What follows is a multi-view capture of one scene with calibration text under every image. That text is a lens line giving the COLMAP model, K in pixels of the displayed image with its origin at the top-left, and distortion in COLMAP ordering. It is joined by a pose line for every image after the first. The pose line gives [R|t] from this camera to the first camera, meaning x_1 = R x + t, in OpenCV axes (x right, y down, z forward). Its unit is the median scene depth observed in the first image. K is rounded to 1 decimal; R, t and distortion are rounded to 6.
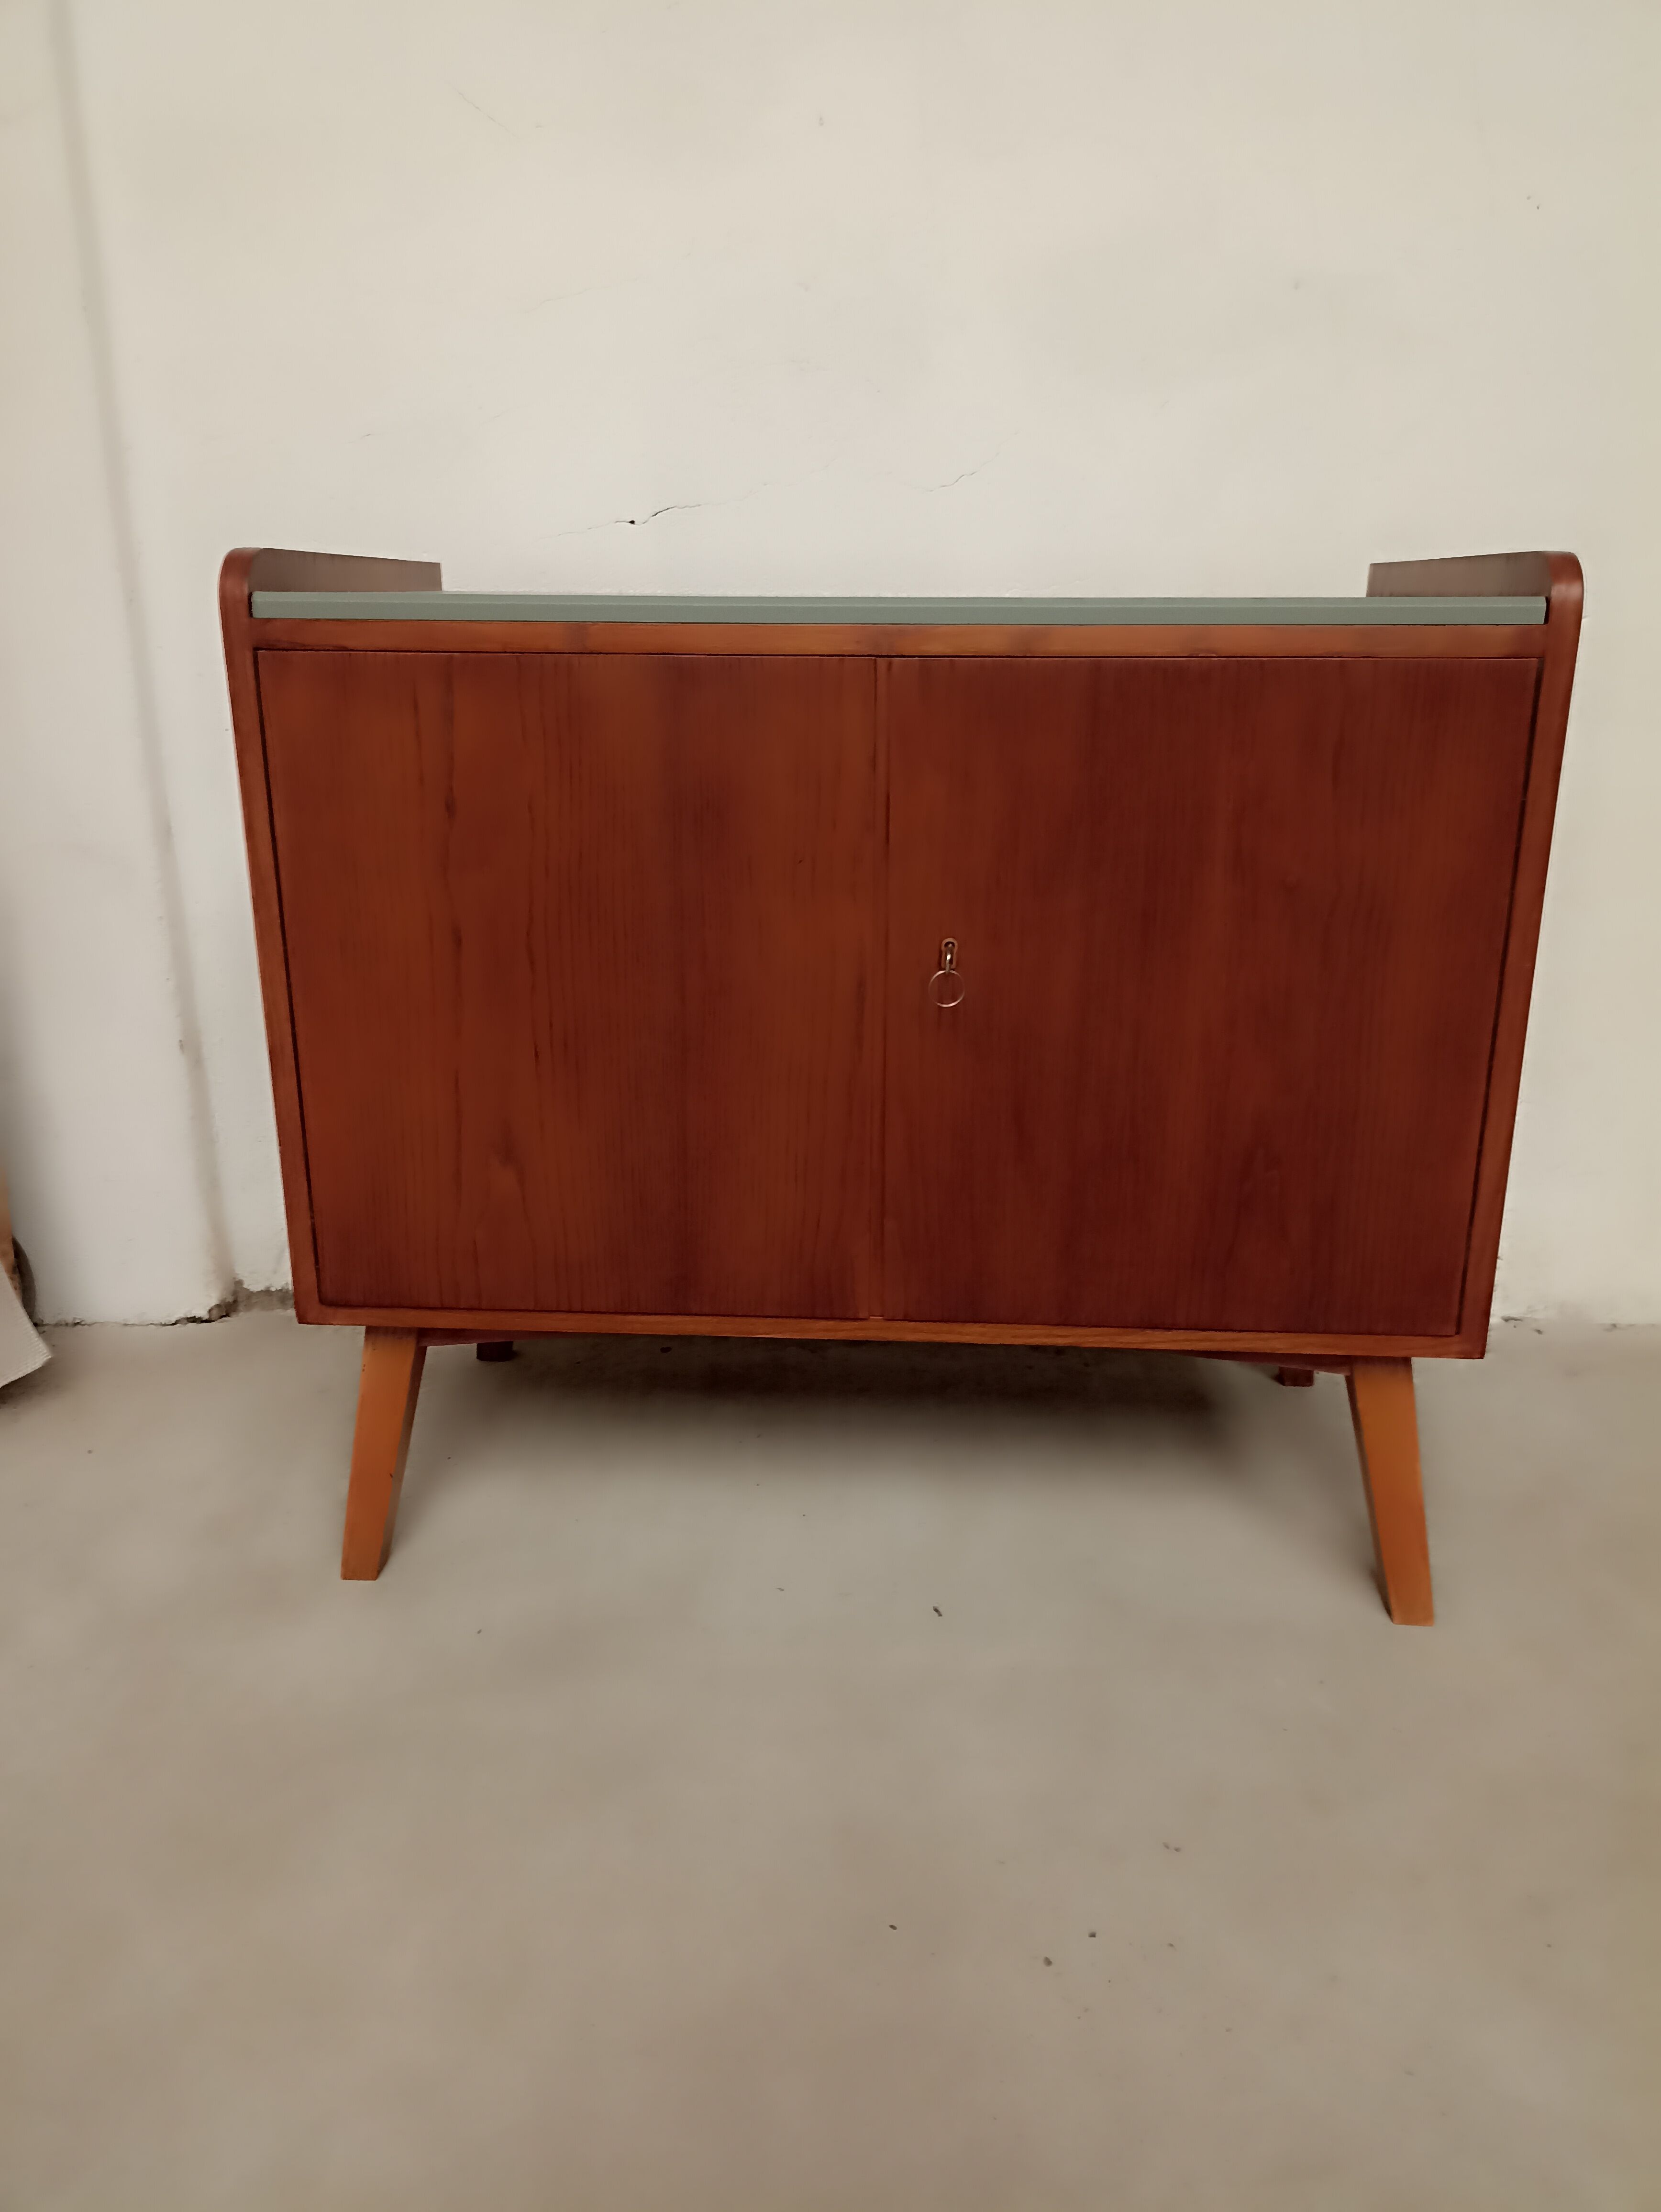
lens RADIAL K [[1525.3, 0, 830.5], [0, 1525.3, 1106.0], [0, 0, 1]] dist [0.049234, -0.051897]
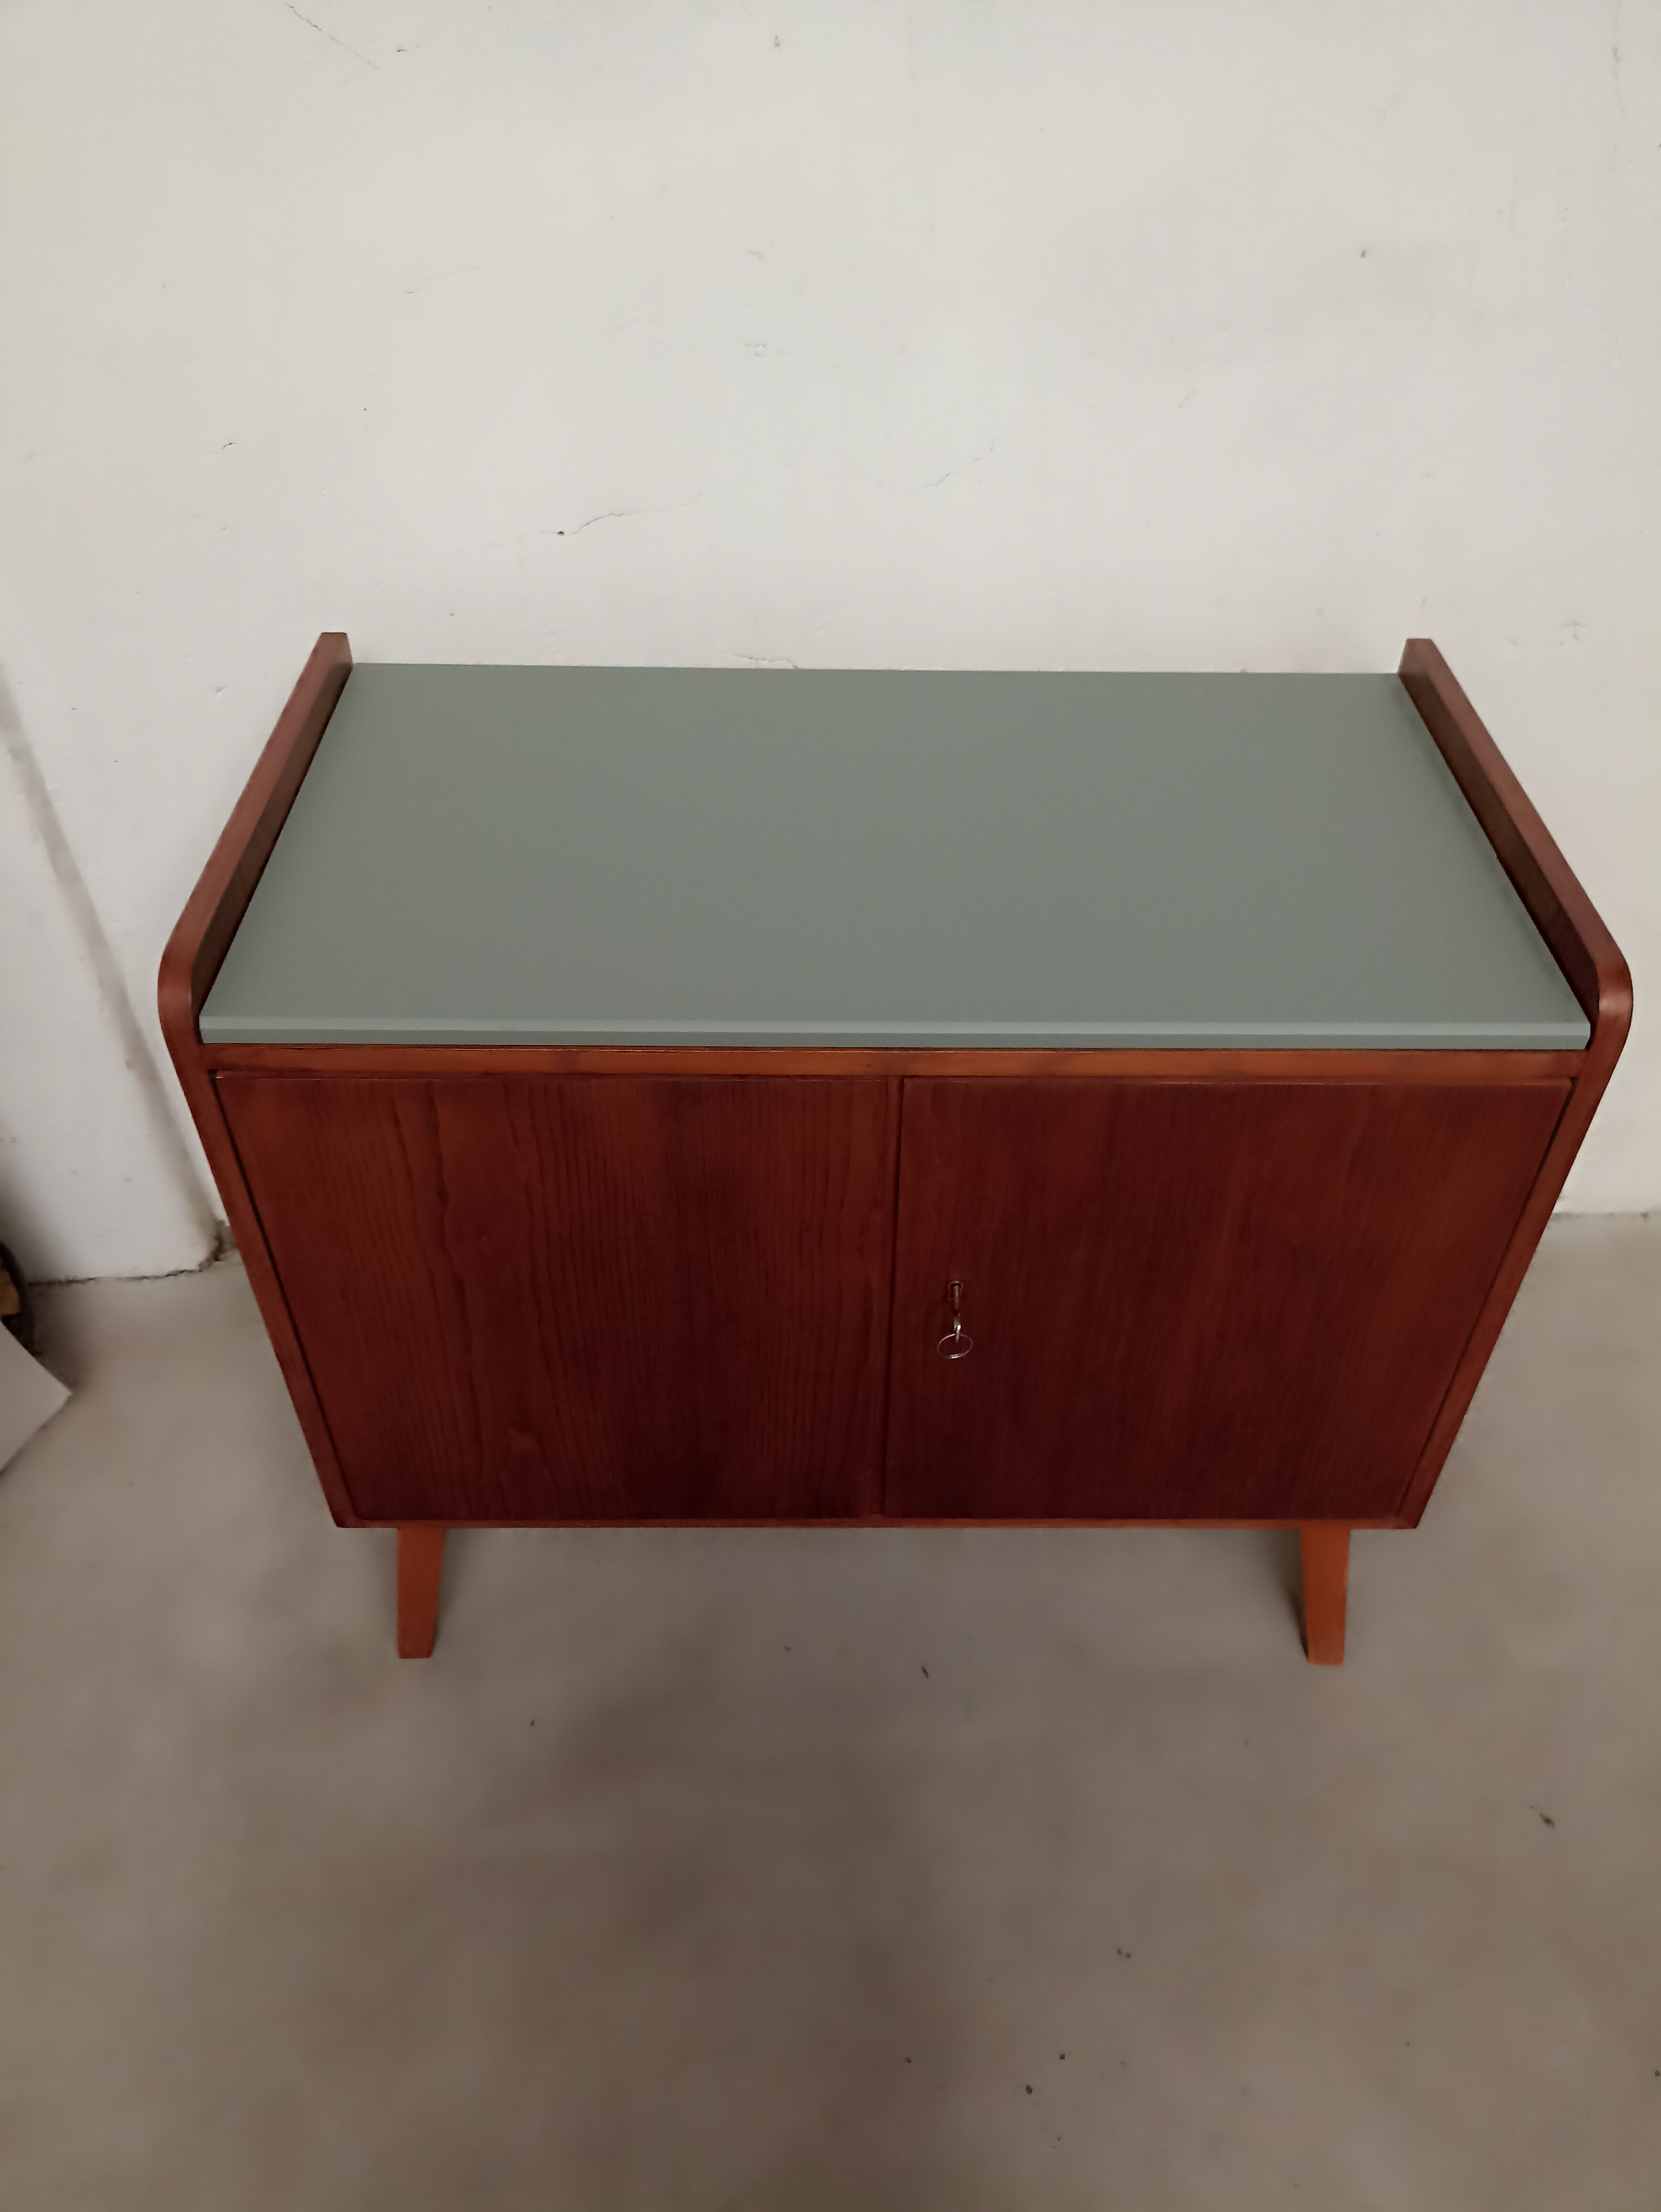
lens RADIAL K [[1525.3, 0, 830.5], [0, 1525.3, 1106.0], [0, 0, 1]] dist [0.049234, -0.051897]
pose [[0.998060, -0.038186, 0.049175, -0.050284], [0.015413, 0.916779, 0.399096, -0.626705], [-0.060322, -0.397564, 0.915589, 0.128857]]
